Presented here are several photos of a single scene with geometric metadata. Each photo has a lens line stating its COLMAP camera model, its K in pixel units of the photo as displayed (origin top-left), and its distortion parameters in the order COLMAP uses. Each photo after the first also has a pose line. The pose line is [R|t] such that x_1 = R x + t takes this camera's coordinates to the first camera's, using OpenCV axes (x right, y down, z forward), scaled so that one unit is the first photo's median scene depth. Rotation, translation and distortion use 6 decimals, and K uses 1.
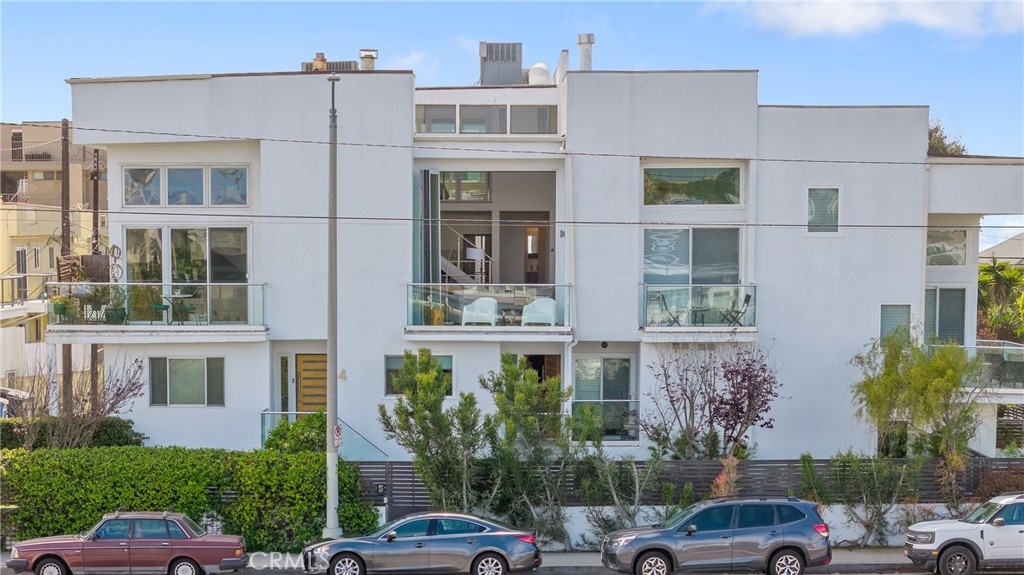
lens RADIAL K [[2223.0, 0, 512.0], [0, 2223.0, 287.5], [0, 0, 1]] dist [-0.259064, 0.029874]
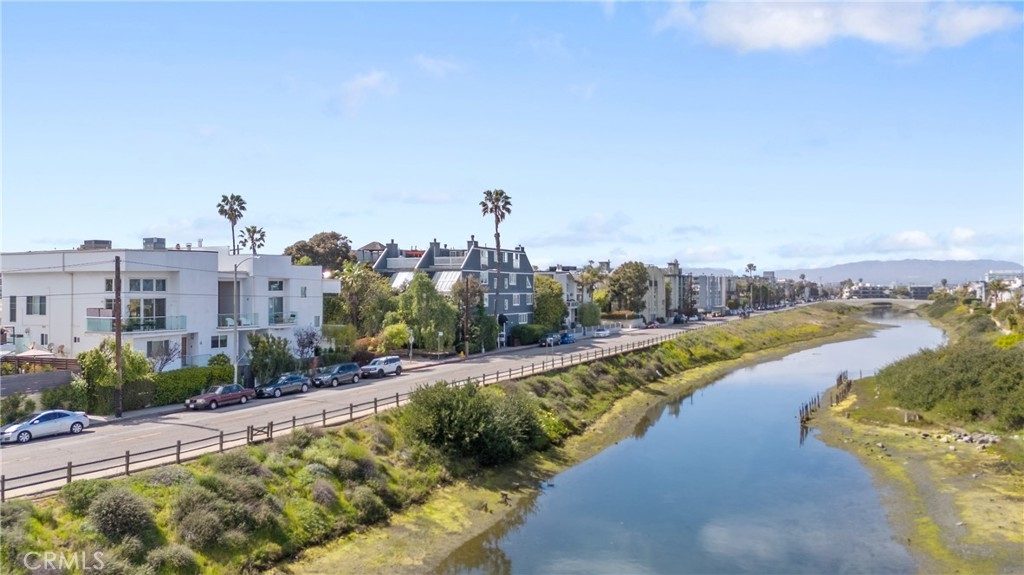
lens RADIAL K [[747.3, 0, 520.3], [0, 747.3, 290.1], [0, 0, 1]] dist [0.040099, -0.001870]
pose [[0.452892, -0.001157, 0.891564, -0.863809], [0.026246, 0.999583, -0.012036, -0.013051], [-0.891179, 0.028851, 0.452734, 0.075448]]
